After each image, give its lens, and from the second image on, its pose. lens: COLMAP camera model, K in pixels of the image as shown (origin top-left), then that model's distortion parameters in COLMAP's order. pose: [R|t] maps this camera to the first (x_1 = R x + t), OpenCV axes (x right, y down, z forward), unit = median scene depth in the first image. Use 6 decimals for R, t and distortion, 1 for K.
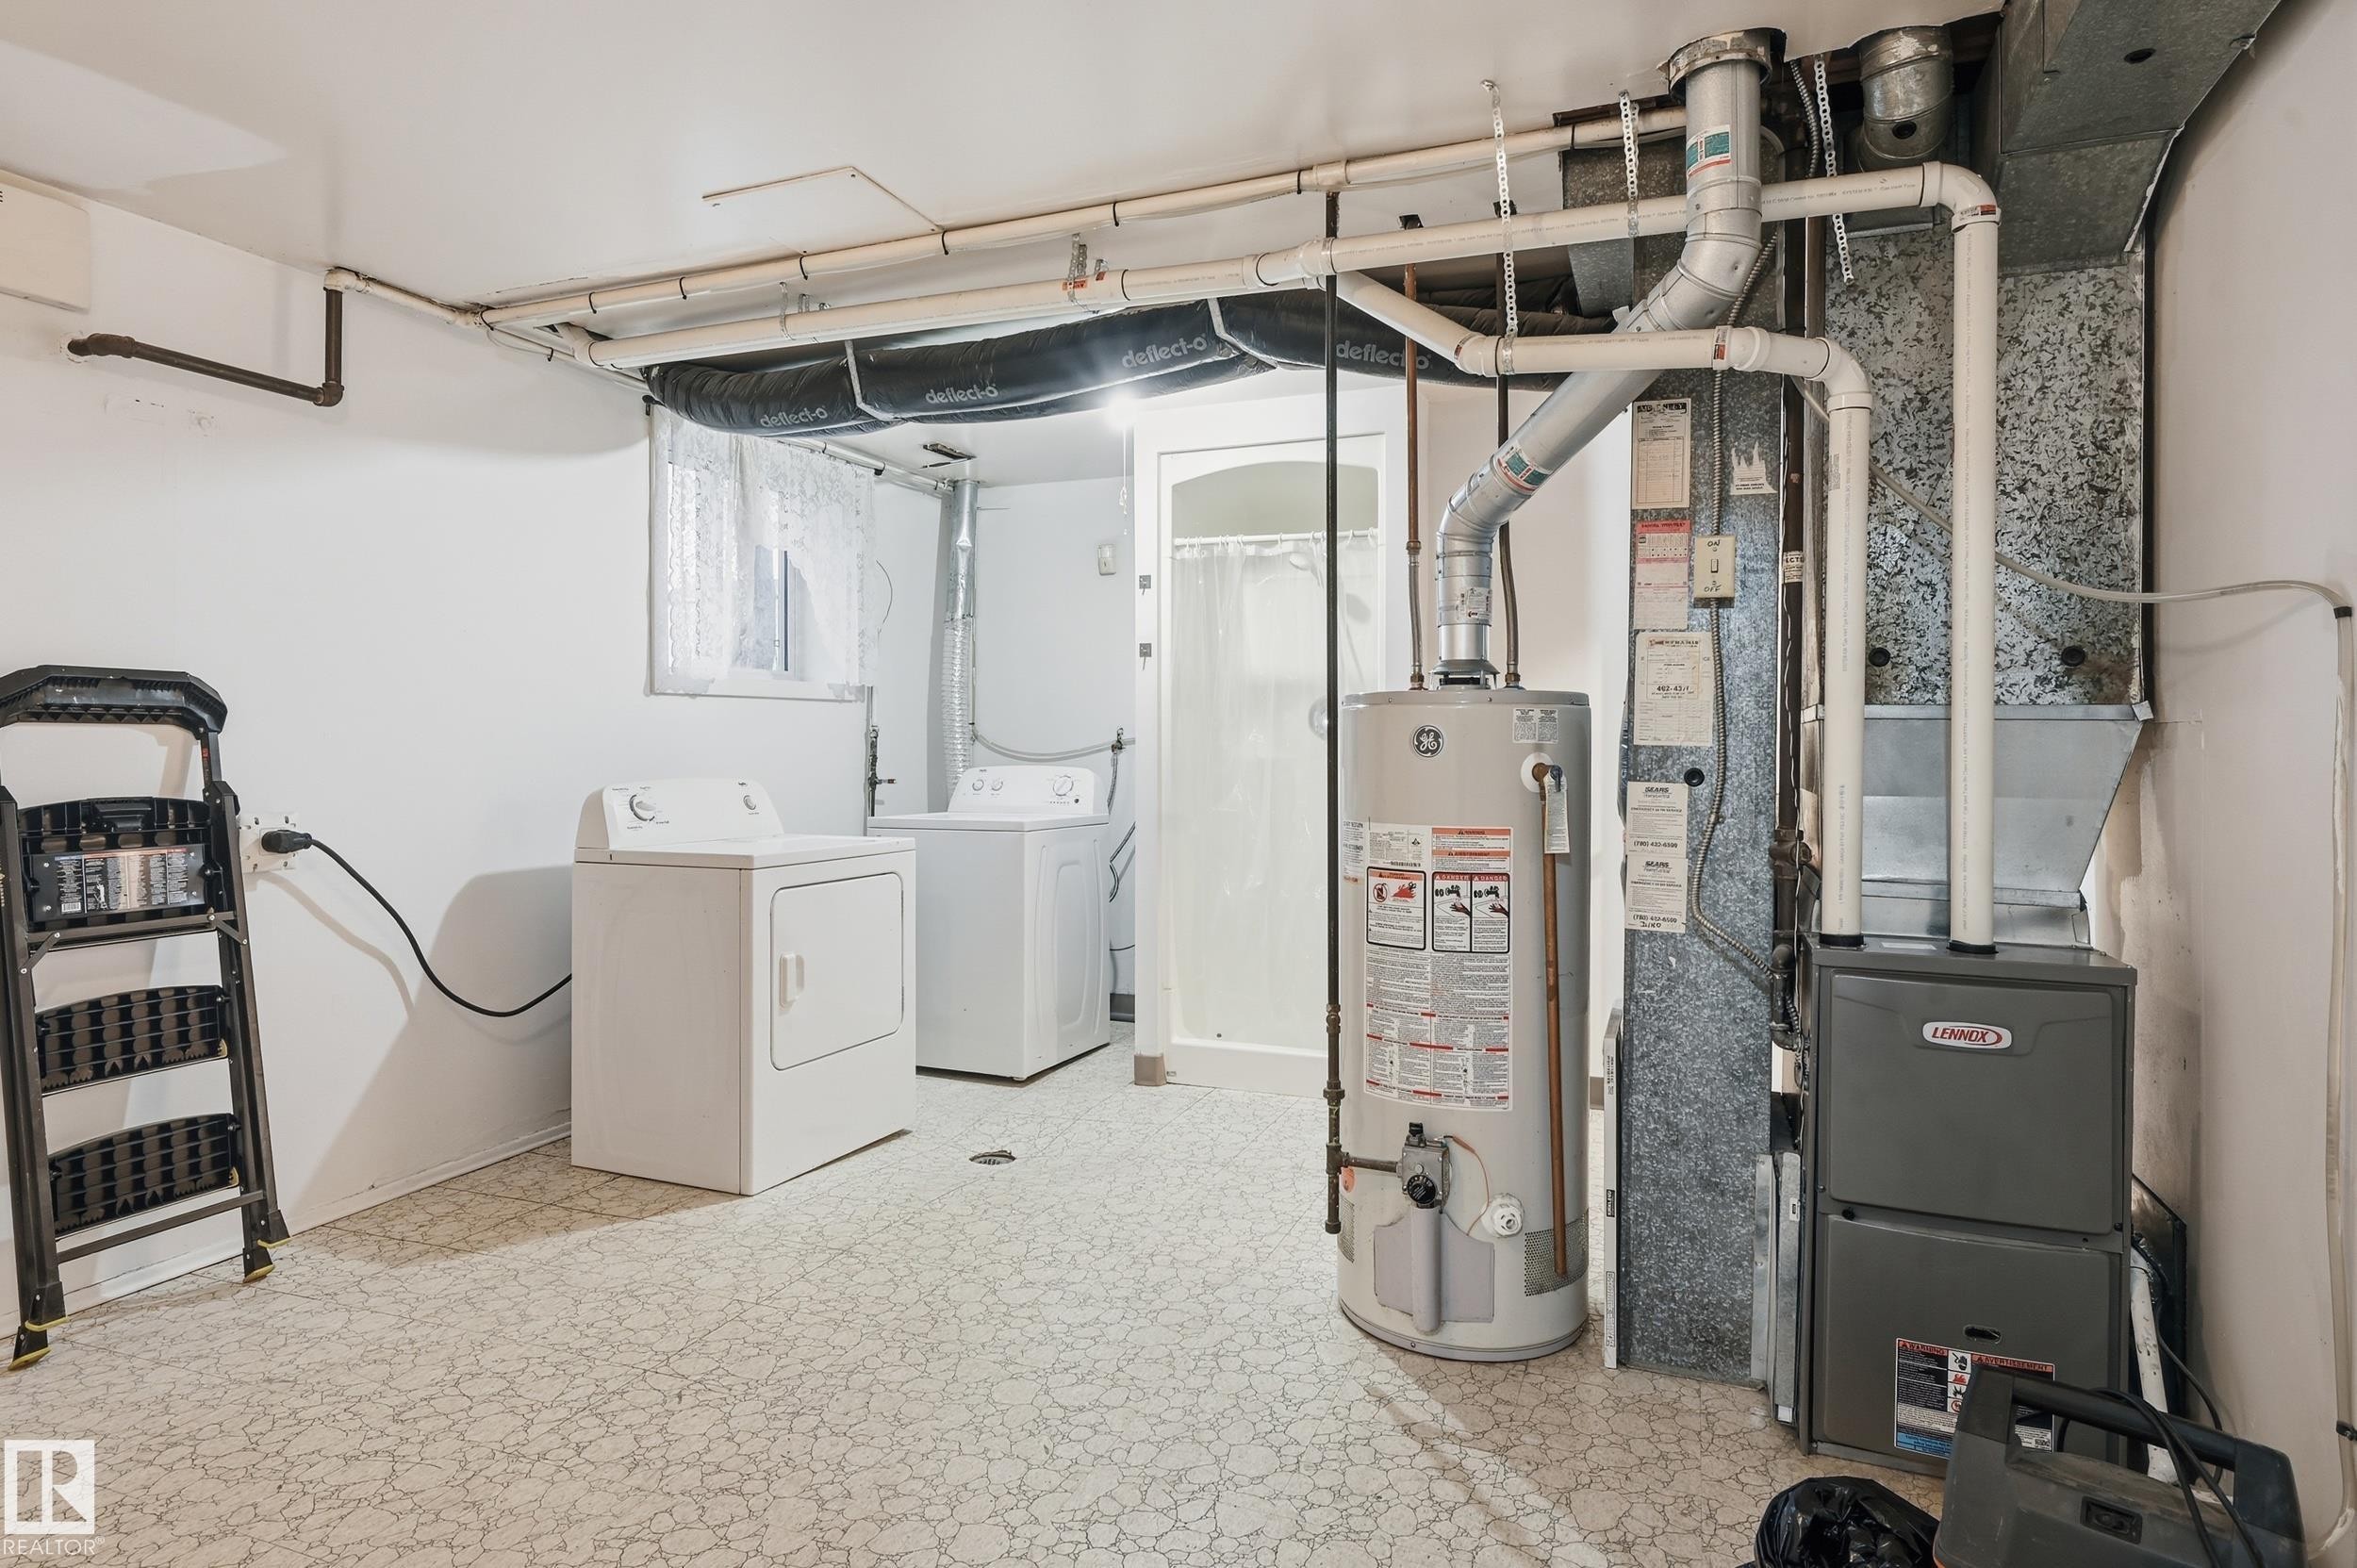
lens RADIAL K [[1277.2, 0, 1182.2], [0, 1277.2, 765.7], [0, 0, 1]] dist [0.006316, 0.000285]
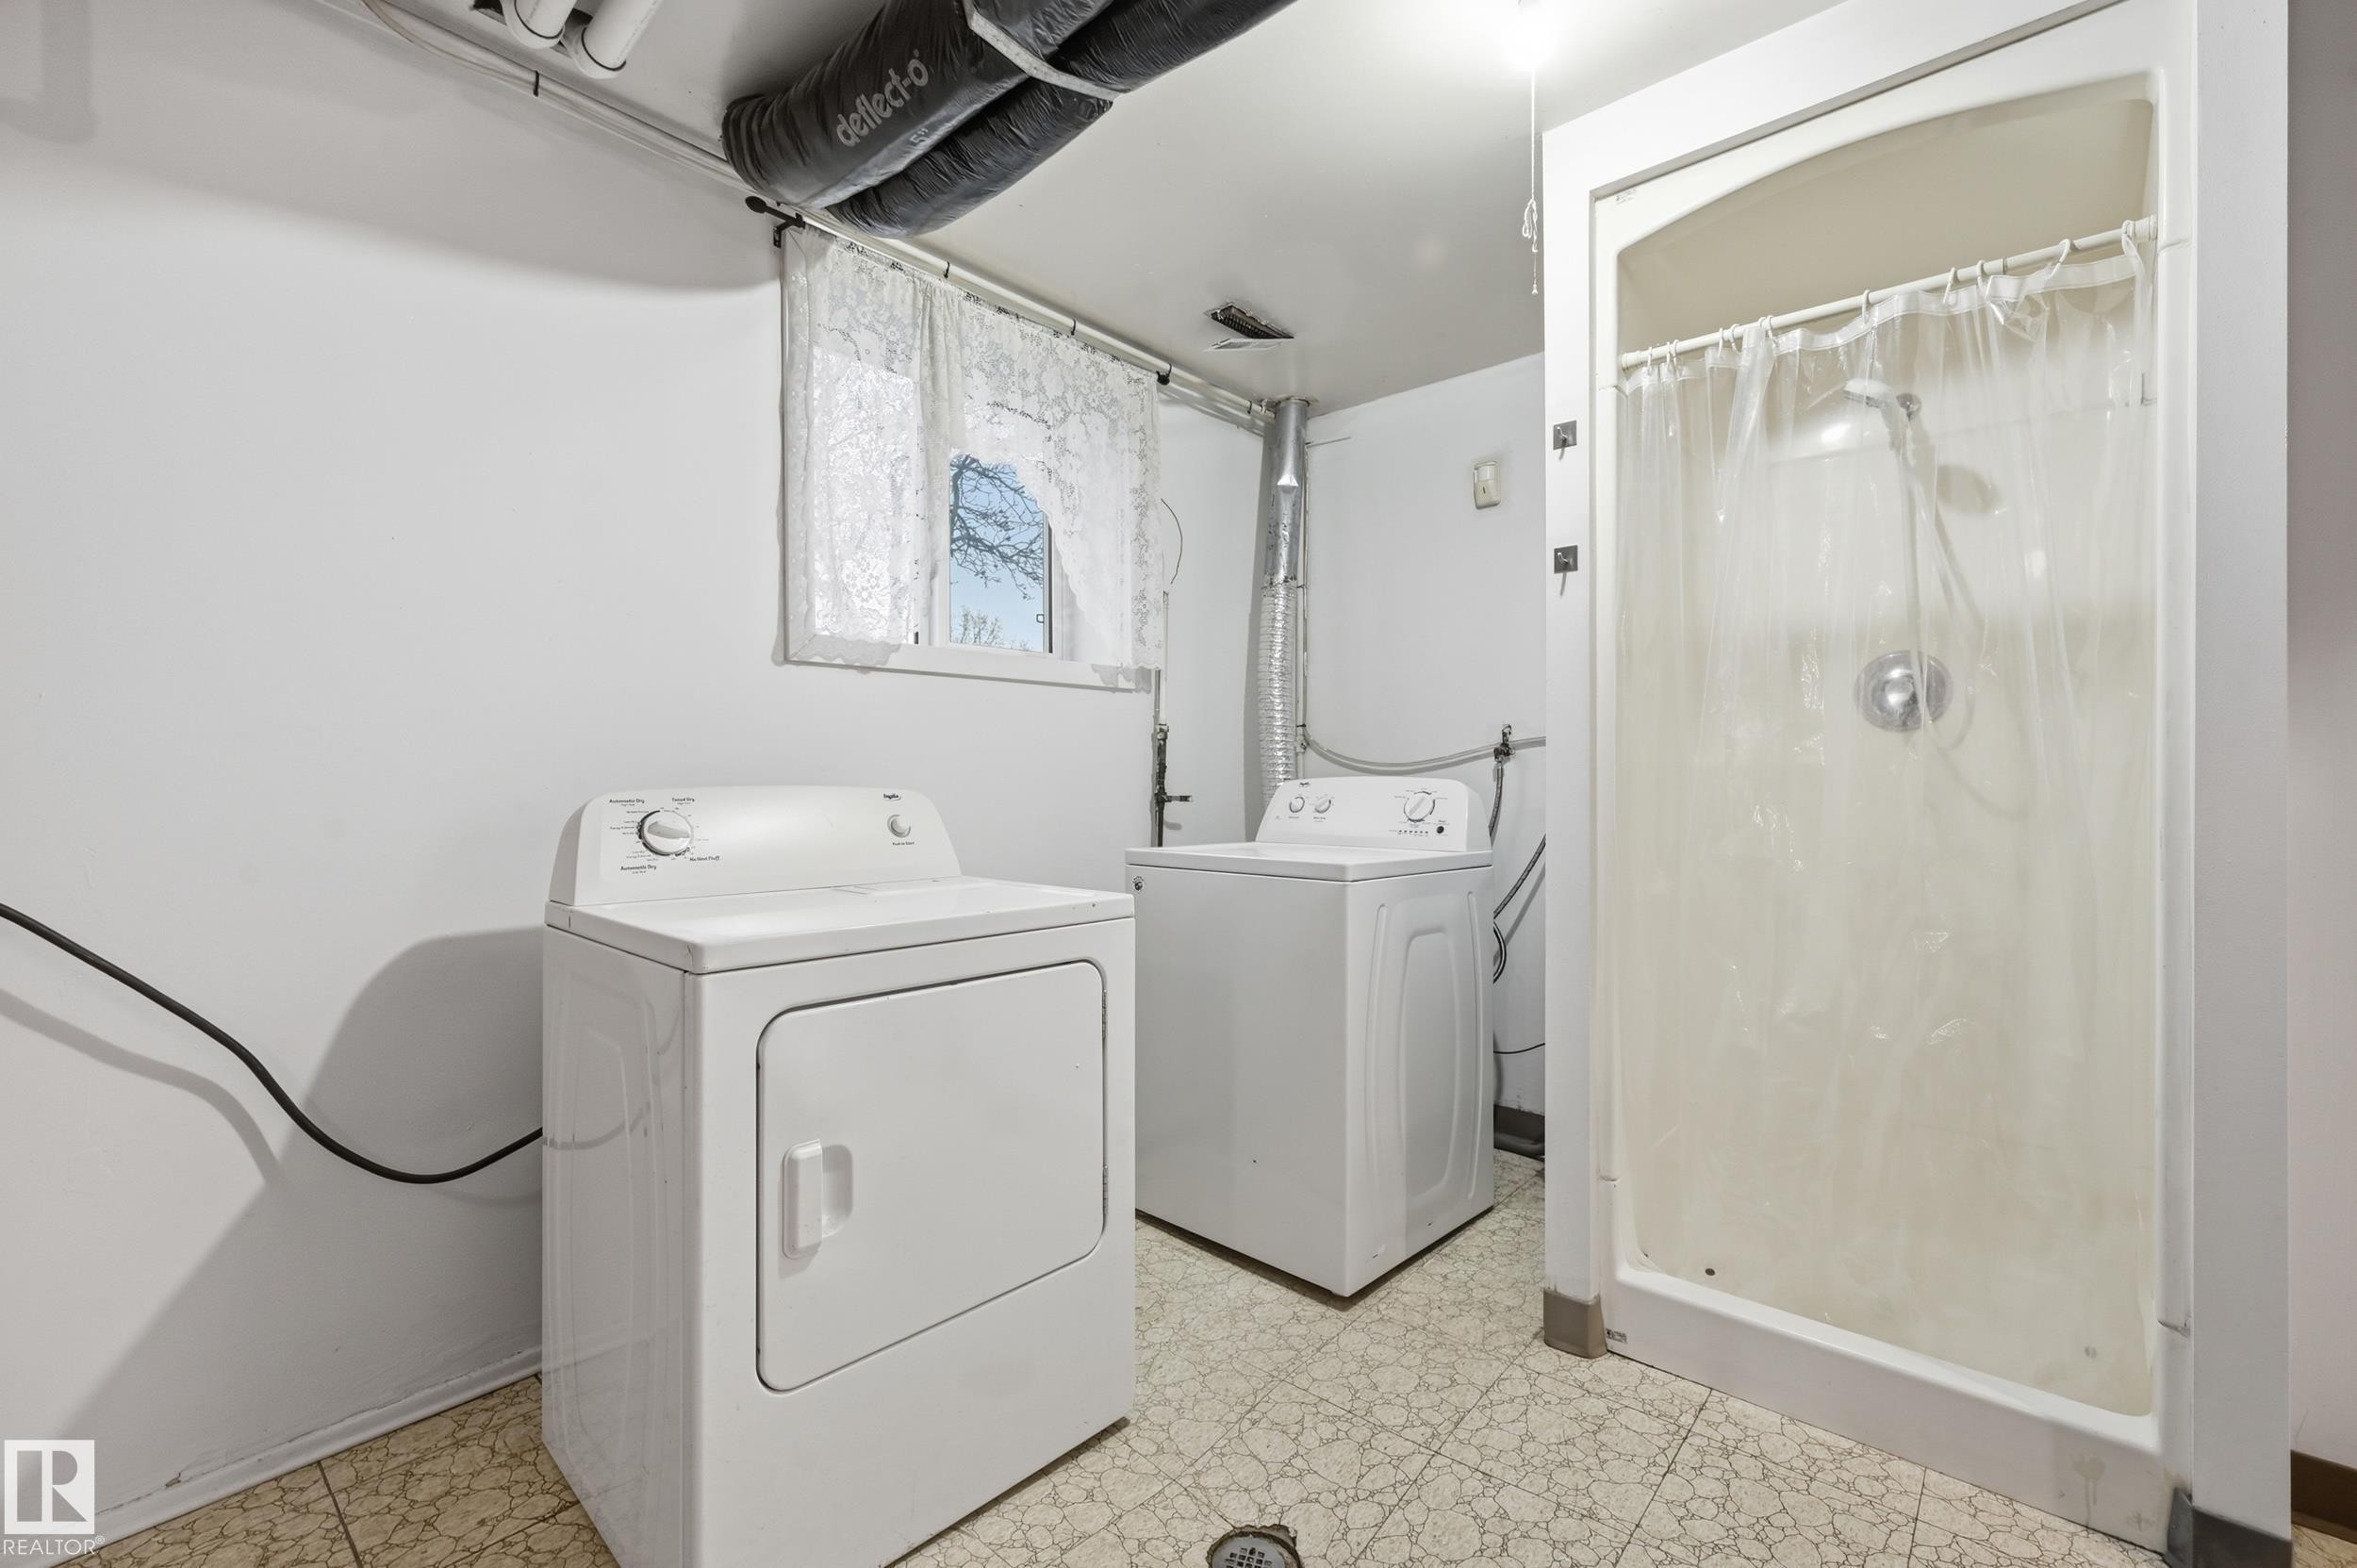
lens RADIAL K [[1005.5, 0, 1166.2], [0, 1005.5, 765.8], [0, 0, 1]] dist [0.013577, -0.000153]
pose [[0.935187, -0.002877, -0.354144, -0.031003], [-0.006647, 0.999648, -0.025674, 0.008709], [0.354093, 0.026364, 0.934839, 0.465570]]
